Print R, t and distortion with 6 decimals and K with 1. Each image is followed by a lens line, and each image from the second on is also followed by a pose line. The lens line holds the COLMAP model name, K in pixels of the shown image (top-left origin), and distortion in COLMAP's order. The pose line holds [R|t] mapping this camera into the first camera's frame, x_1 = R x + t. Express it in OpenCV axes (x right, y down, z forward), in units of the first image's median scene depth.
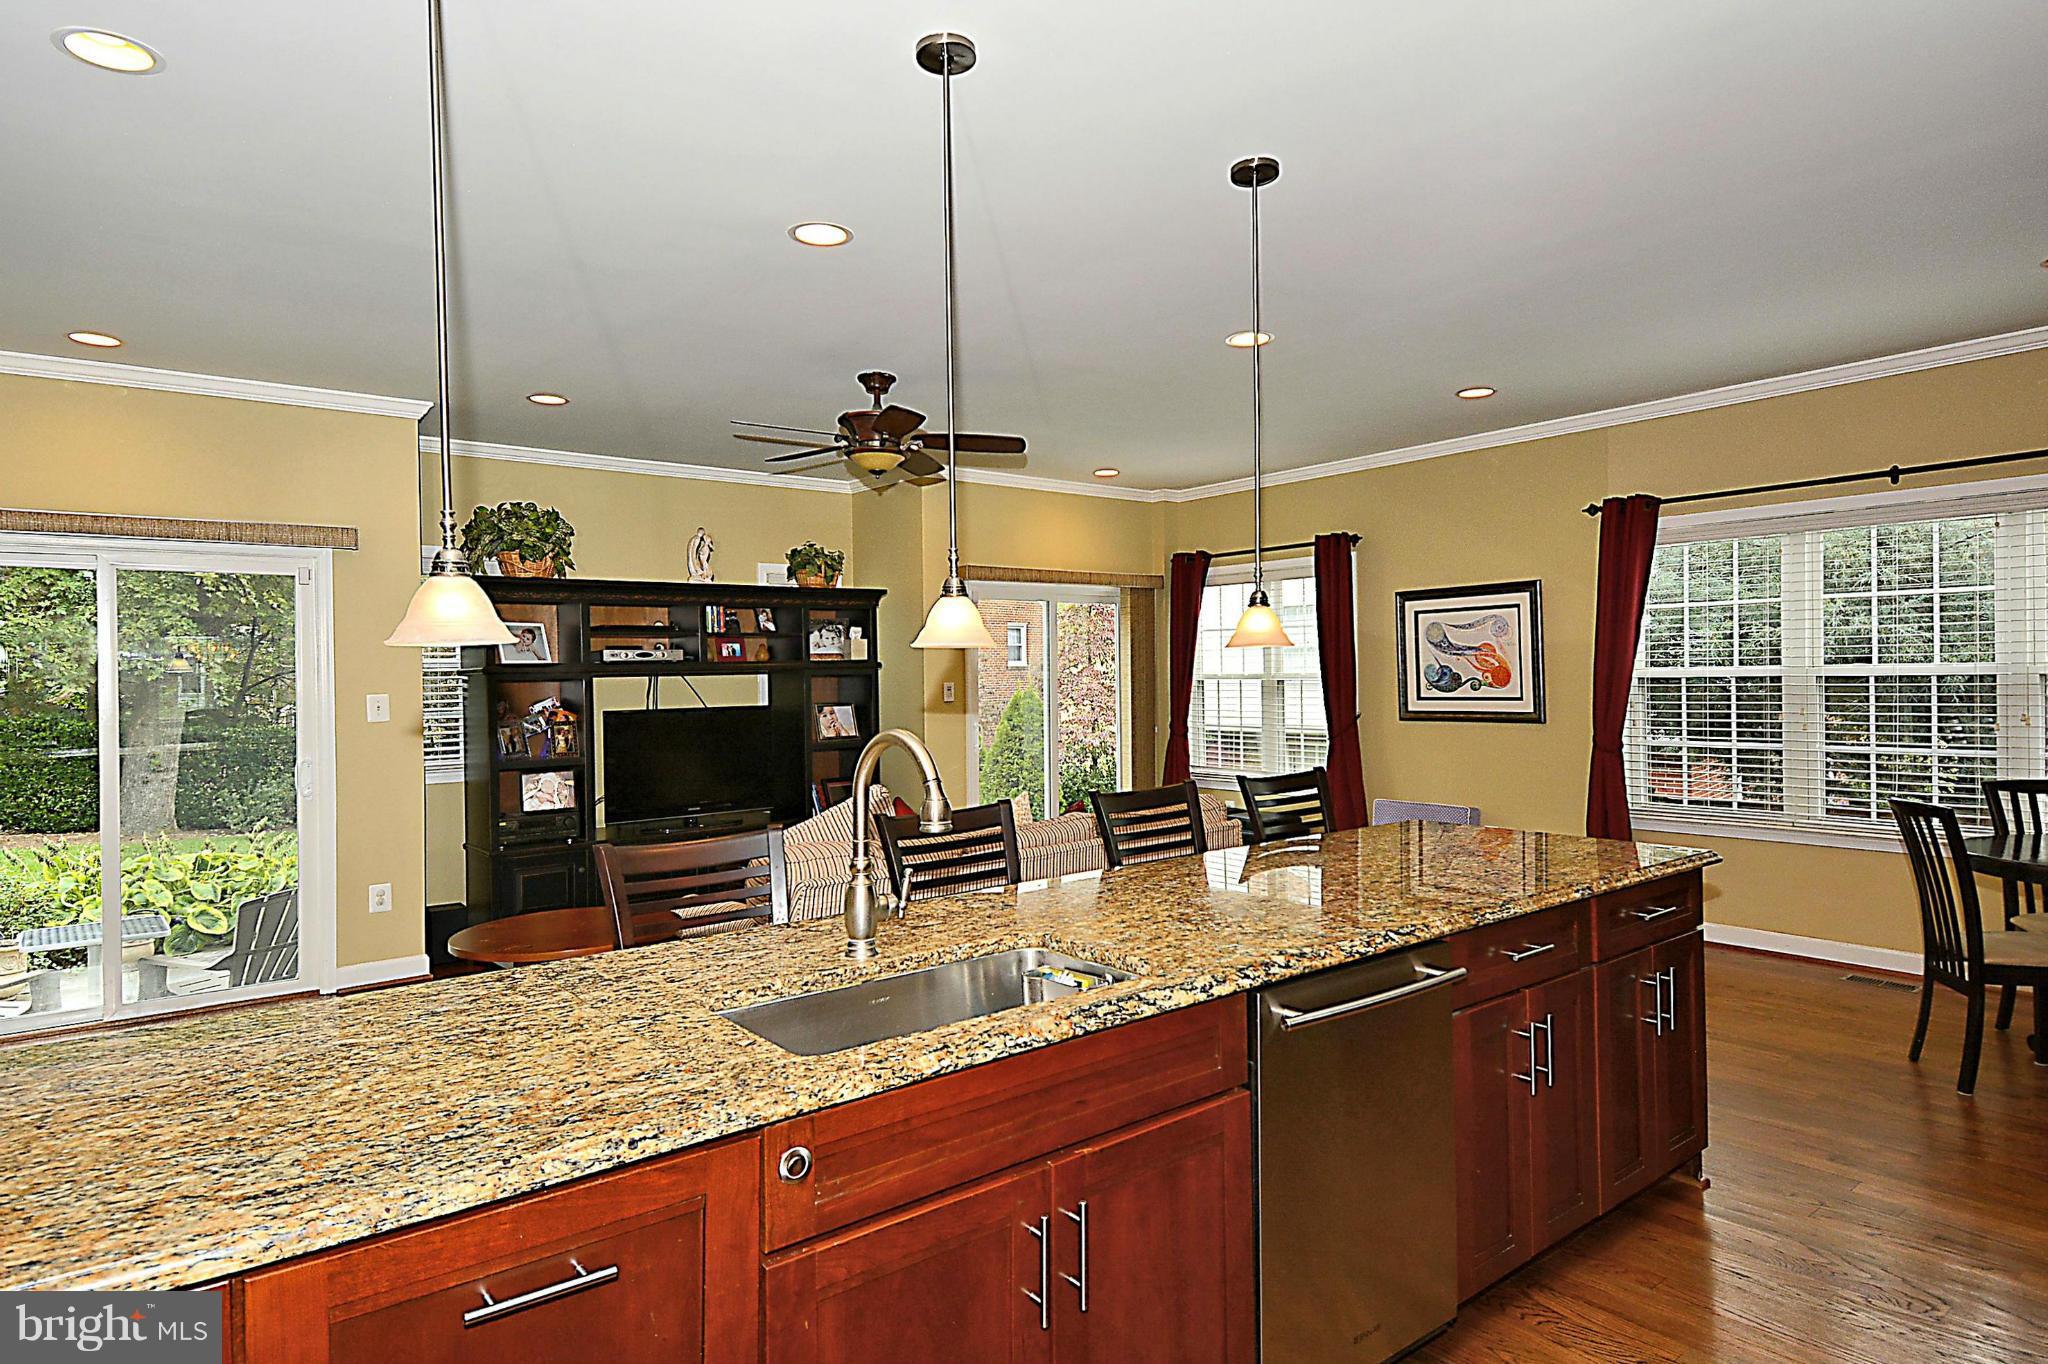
lens RADIAL K [[1100.0, 0, 1014.7], [0, 1100.0, 665.4], [0, 0, 1]] dist [0.074962, -0.043211]
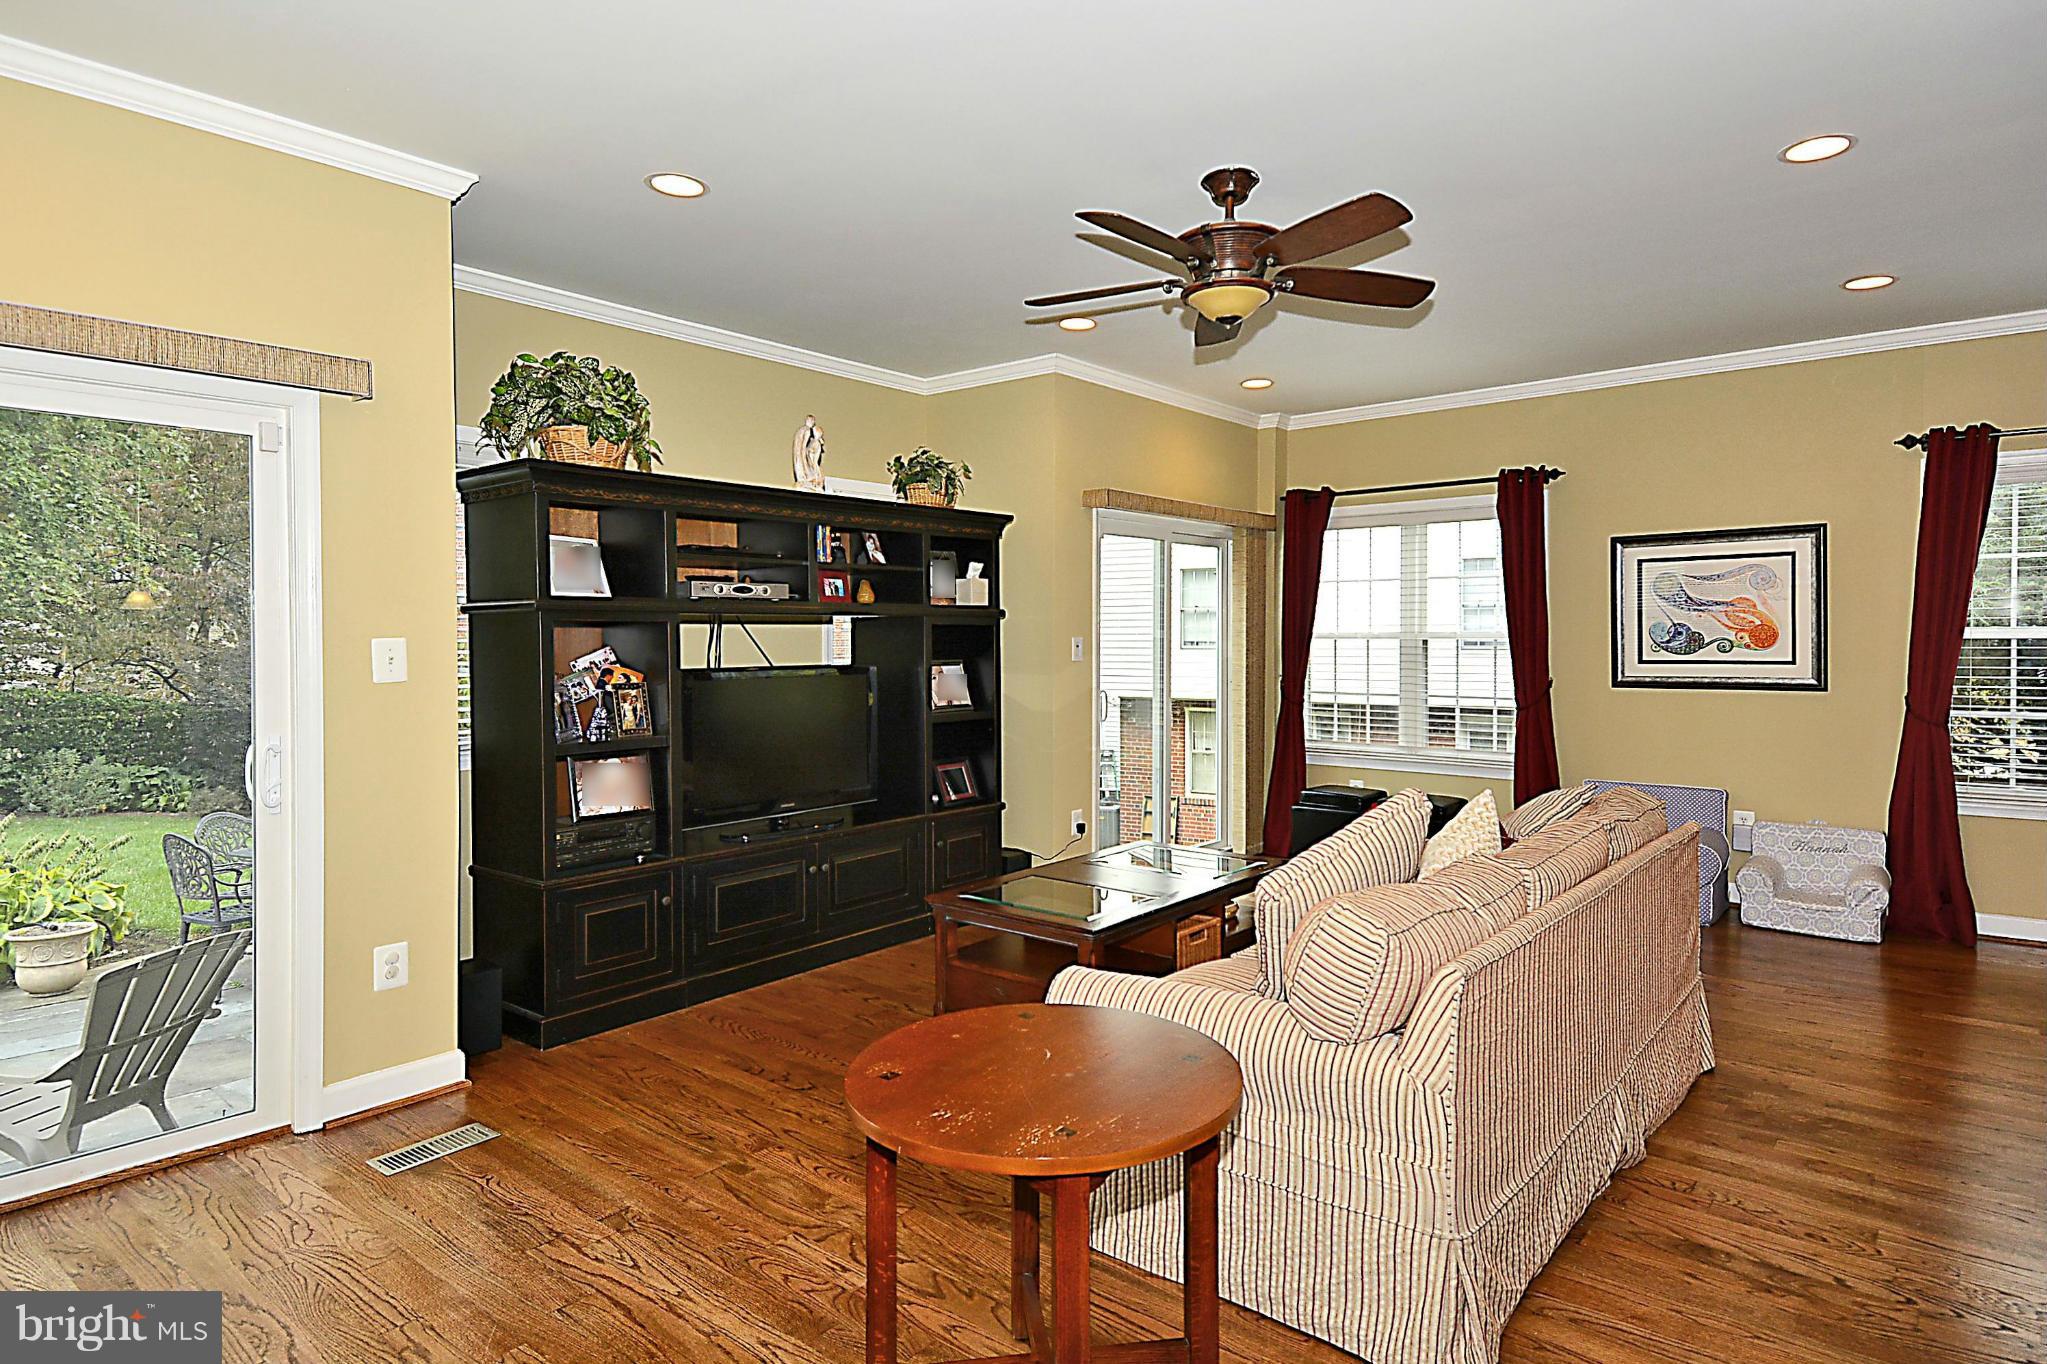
lens RADIAL K [[1117.0, 0, 1045.4], [0, 1117.0, 640.5], [0, 0, 1]] dist [0.087978, -0.067966]
pose [[0.977527, 0.012013, 0.210466, -0.271125], [-0.013537, 0.999892, 0.005803, 0.014662], [-0.210374, -0.008522, 0.977584, 0.240544]]
